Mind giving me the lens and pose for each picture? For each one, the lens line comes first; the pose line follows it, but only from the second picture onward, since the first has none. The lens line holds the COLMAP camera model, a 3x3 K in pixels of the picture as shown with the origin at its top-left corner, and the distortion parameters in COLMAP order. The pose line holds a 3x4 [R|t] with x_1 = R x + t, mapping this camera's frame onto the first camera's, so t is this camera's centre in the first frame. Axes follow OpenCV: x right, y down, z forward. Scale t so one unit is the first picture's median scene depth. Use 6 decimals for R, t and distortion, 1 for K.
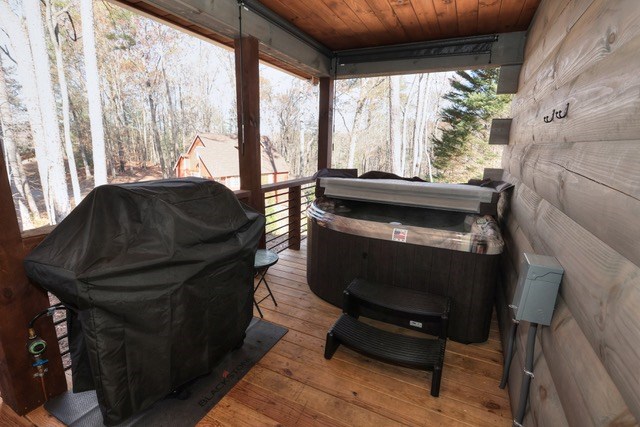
lens RADIAL K [[303.1, 0, 322.4], [0, 303.1, 214.4], [0, 0, 1]] dist [0.011098, -0.000899]
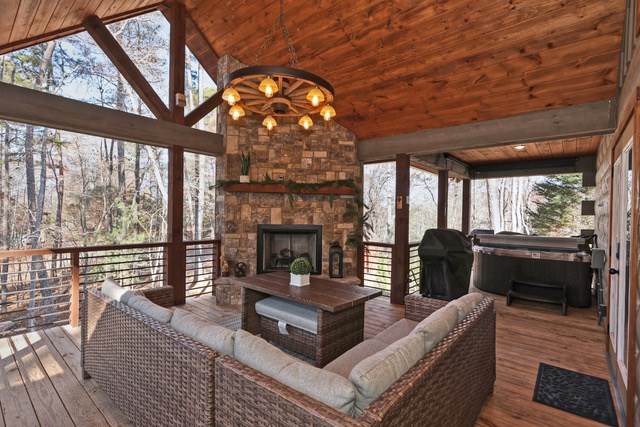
lens RADIAL K [[303.1, 0, 315.8], [0, 303.1, 215.0], [0, 0, 1]] dist [0.011098, -0.000899]
pose [[0.967617, -0.005977, -0.252352, -0.092718], [-0.052802, 0.972811, -0.225501, 0.047274], [0.246839, 0.231523, 0.940993, -0.196480]]
